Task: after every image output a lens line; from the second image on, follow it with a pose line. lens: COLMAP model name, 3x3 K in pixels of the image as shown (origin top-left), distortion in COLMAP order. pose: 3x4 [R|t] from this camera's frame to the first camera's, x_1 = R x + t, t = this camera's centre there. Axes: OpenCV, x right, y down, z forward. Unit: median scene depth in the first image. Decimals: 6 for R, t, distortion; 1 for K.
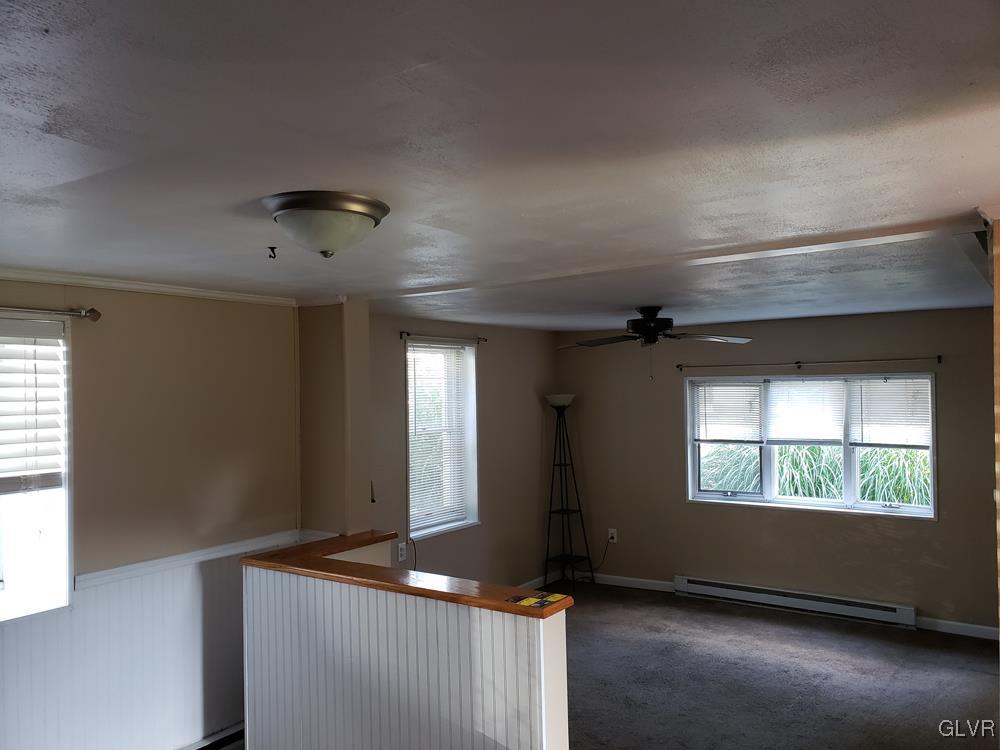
lens RADIAL K [[764.1, 0, 504.2], [0, 764.1, 381.3], [0, 0, 1]] dist [0.084750, -0.123718]
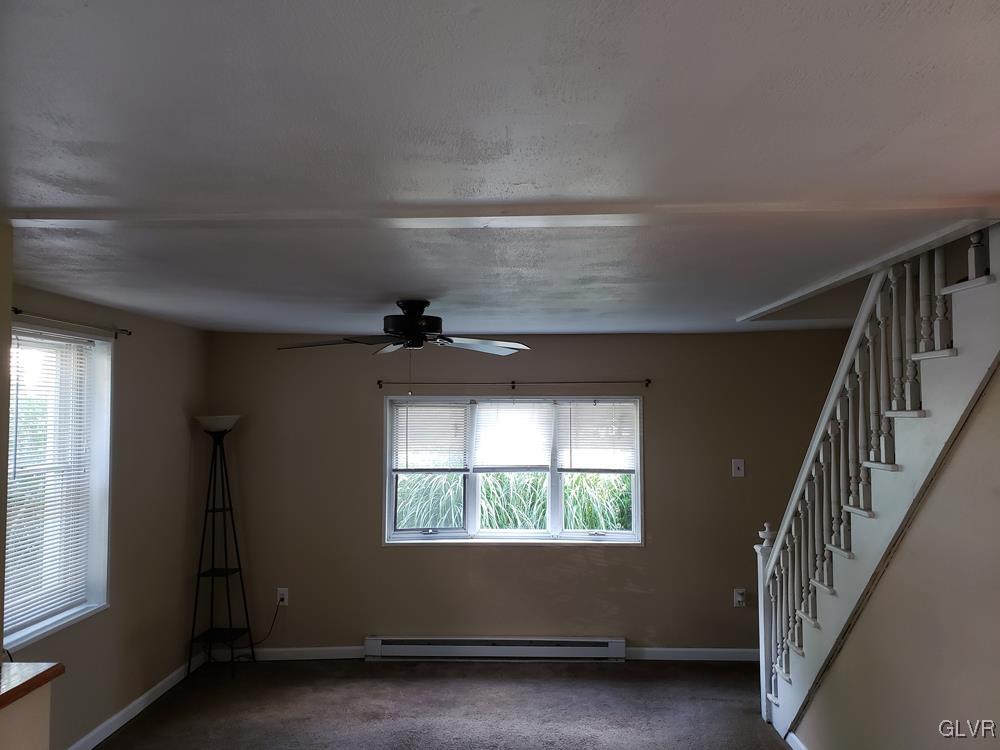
lens RADIAL K [[764.1, 0, 504.2], [0, 764.1, 381.3], [0, 0, 1]] dist [0.084750, -0.123718]
pose [[0.840643, 0.034576, 0.540485, -0.114955], [-0.016371, 0.999126, -0.038453, 0.009519], [-0.541343, 0.023477, 0.840474, 0.238266]]
